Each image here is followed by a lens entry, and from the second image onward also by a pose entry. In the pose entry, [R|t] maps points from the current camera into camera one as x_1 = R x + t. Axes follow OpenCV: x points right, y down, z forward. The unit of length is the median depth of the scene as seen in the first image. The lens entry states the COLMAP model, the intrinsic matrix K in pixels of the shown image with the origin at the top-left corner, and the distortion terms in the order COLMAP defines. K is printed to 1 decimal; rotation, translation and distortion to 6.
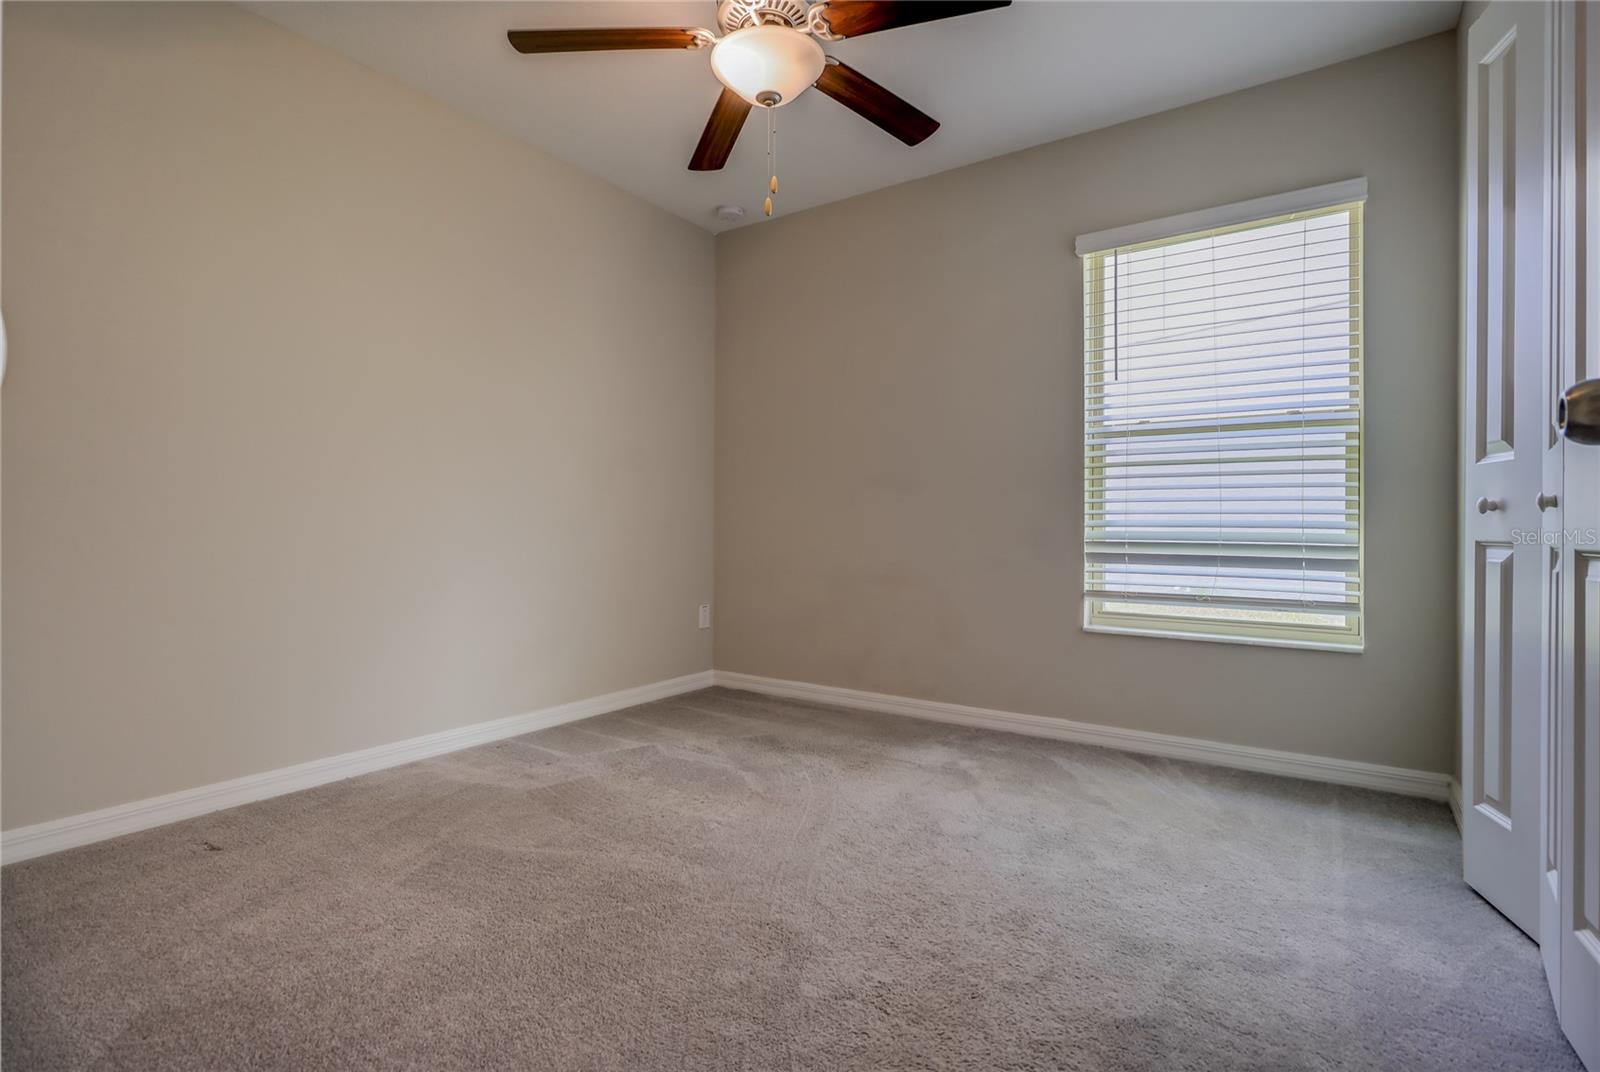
lens RADIAL K [[753.5, 0, 805.9], [0, 753.5, 534.8], [0, 0, 1]] dist [-0.006020, -0.000743]
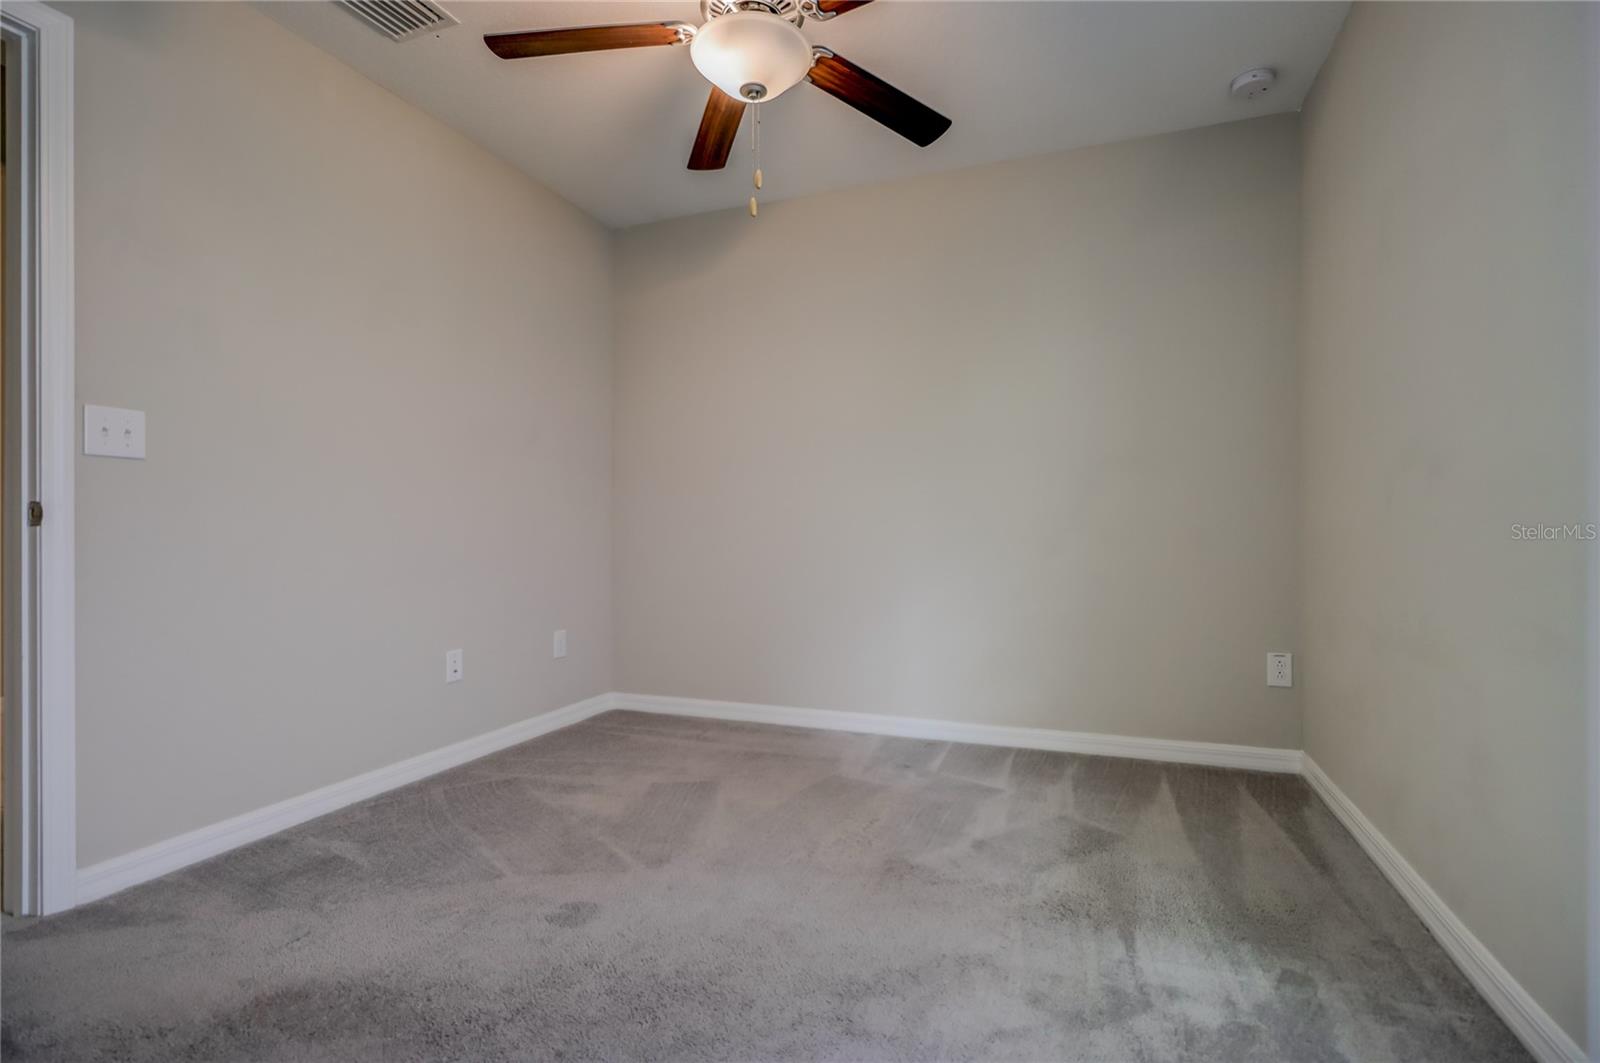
lens RADIAL K [[753.5, 0, 805.5], [0, 753.5, 533.2], [0, 0, 1]] dist [-0.006020, -0.000743]
pose [[0.206926, -0.003528, -0.978350, 0.626143], [0.002581, 0.999992, -0.003060, -0.022103], [0.978353, -0.001892, 0.206933, 0.600176]]
